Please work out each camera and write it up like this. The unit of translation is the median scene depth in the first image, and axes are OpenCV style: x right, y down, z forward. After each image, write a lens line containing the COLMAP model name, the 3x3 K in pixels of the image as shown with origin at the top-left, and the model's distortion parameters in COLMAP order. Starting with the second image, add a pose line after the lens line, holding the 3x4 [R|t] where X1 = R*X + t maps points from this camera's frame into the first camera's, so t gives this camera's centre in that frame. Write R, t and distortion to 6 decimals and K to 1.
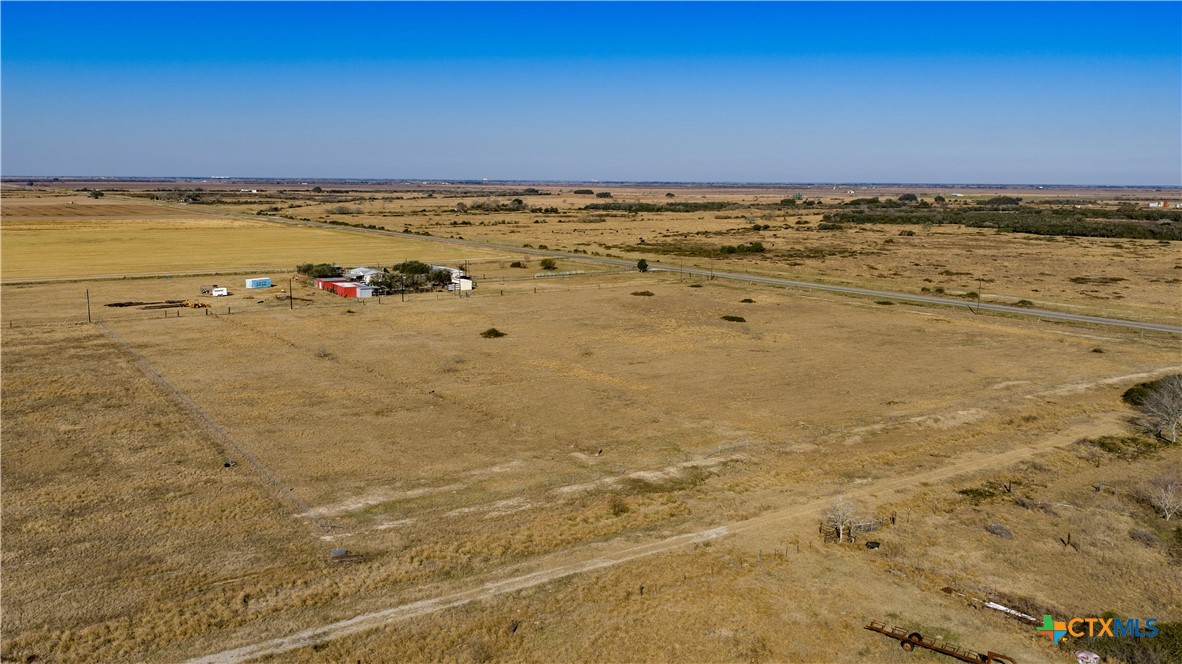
lens RADIAL K [[970.7, 0, 596.1], [0, 970.7, 332.7], [0, 0, 1]] dist [0.033127, -0.062135]
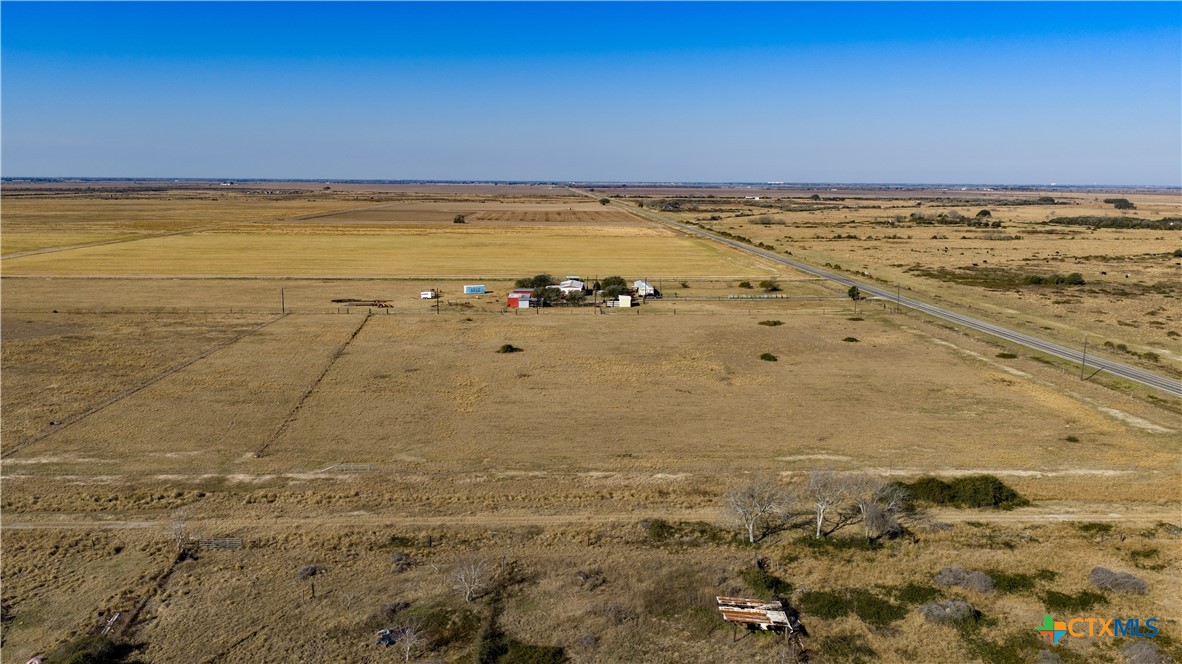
lens RADIAL K [[970.7, 0, 596.1], [0, 970.7, 332.7], [0, 0, 1]] dist [0.033127, -0.062135]
pose [[0.851072, 0.080609, -0.518825, 1.033852], [-0.083049, 0.996372, 0.018573, -0.087703], [0.518440, 0.027281, 0.854679, 0.210057]]
